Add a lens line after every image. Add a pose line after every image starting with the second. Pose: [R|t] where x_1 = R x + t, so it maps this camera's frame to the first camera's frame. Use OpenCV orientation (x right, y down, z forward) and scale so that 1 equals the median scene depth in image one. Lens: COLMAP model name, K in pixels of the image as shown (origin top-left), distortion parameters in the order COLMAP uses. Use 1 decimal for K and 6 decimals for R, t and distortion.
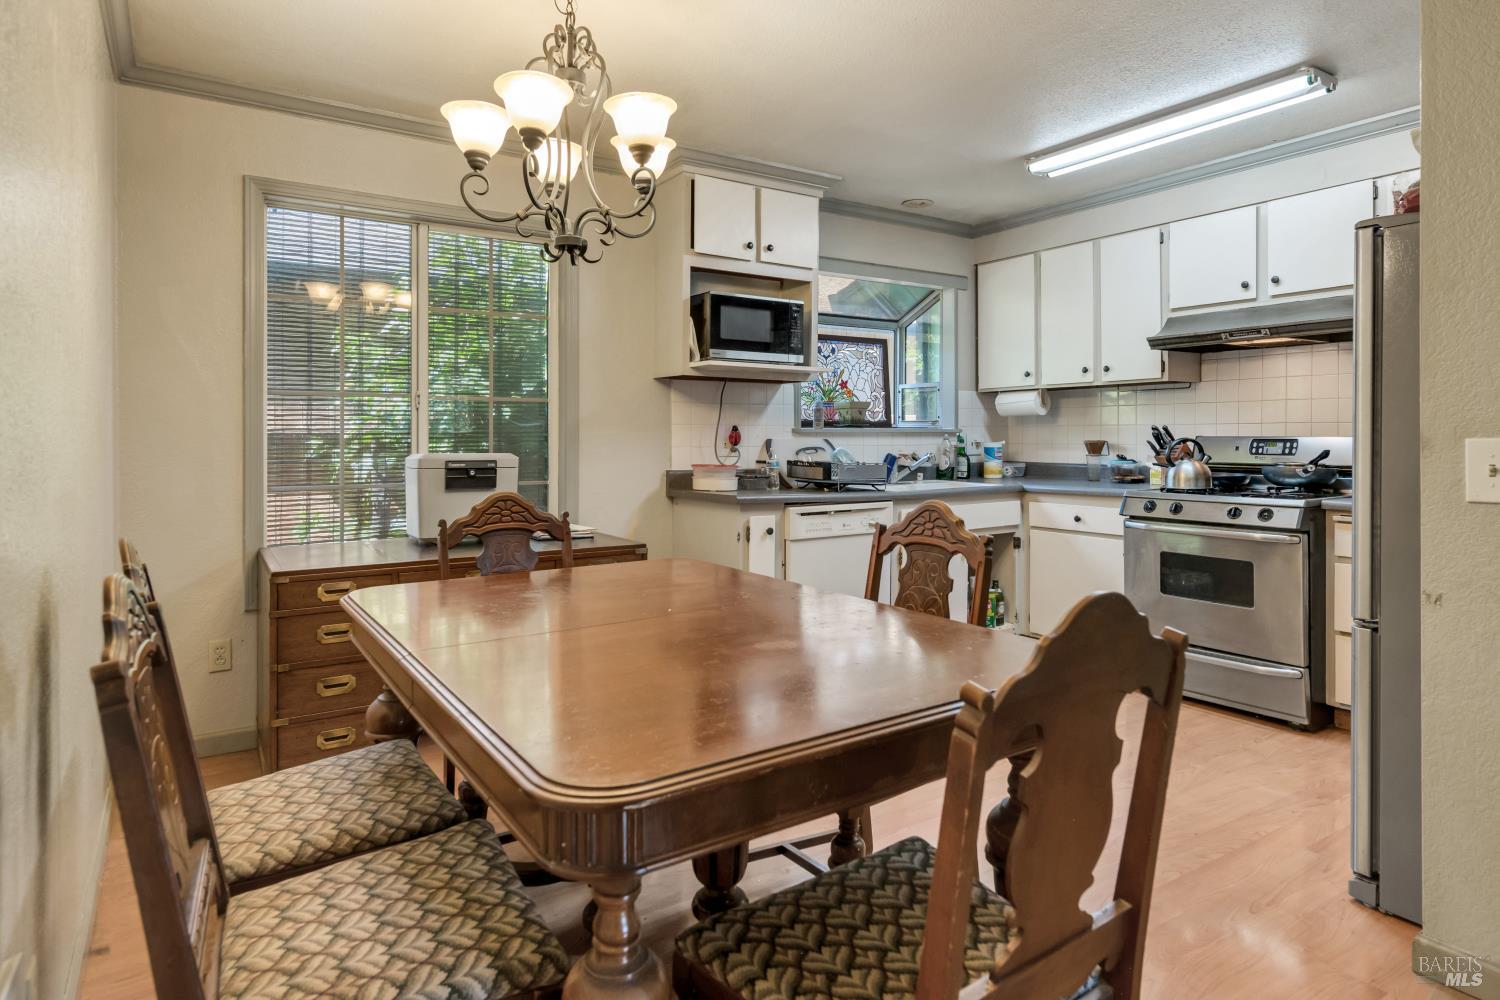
lens RADIAL K [[808.6, 0, 749.7], [0, 808.6, 463.6], [0, 0, 1]] dist [0.000496, -0.000140]
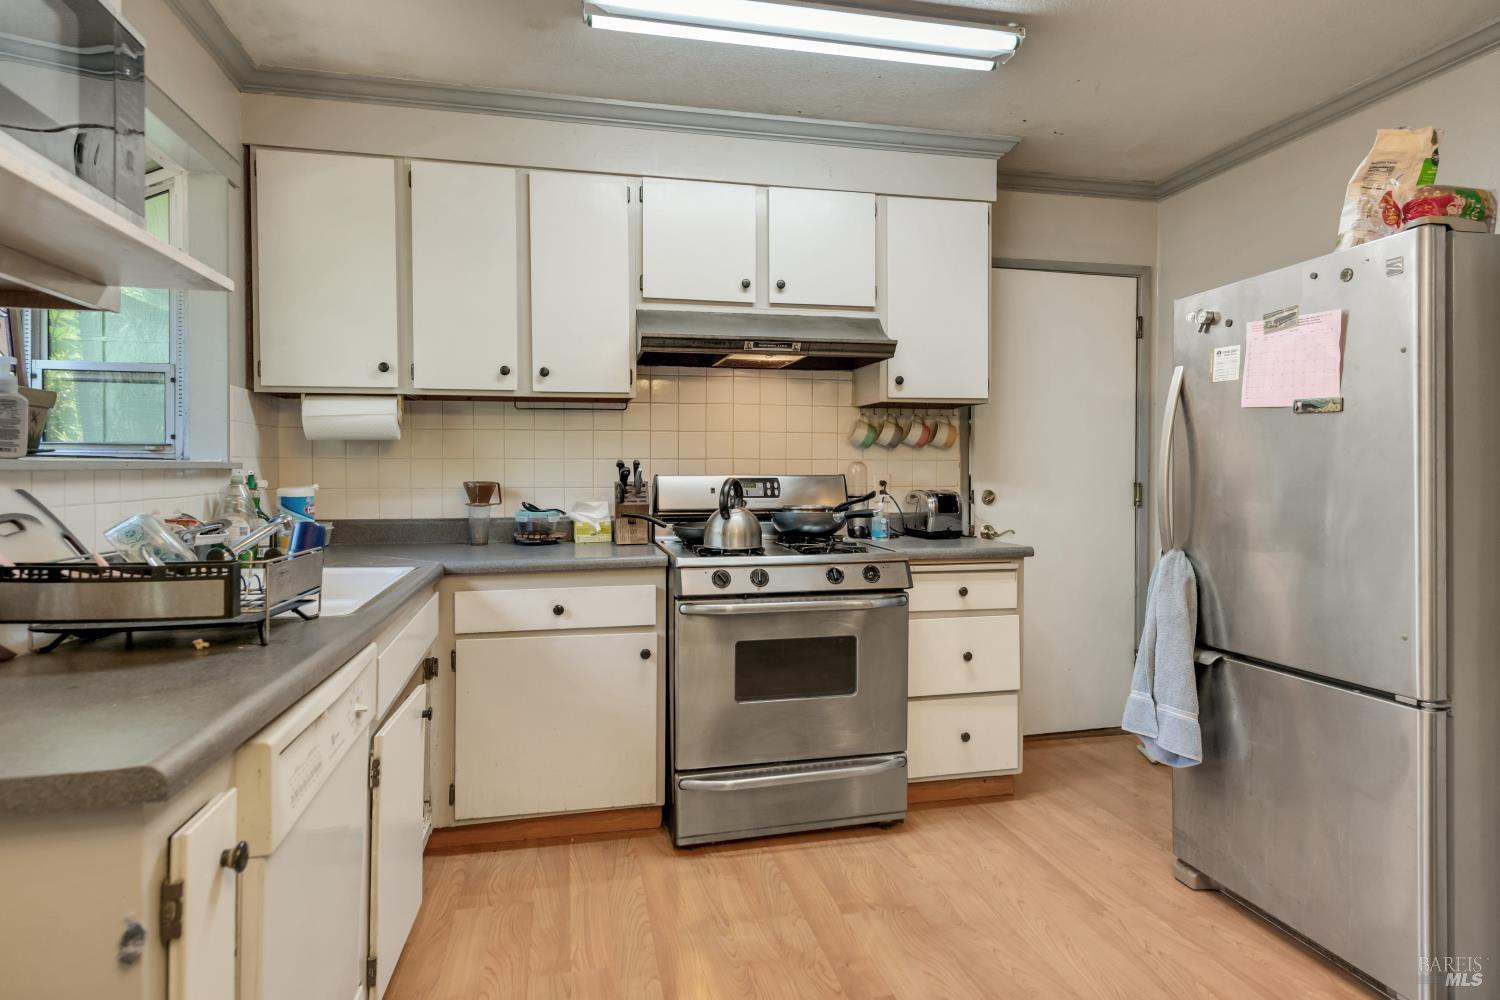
lens RADIAL K [[823.9, 0, 751.9], [0, 823.9, 487.7], [0, 0, 1]] dist [0.000806, 0.000284]
pose [[0.350878, -0.018485, 0.936239, -0.120645], [0.032528, 0.999442, 0.007542, -0.023325], [-0.935856, 0.027808, 0.351284, 0.603160]]
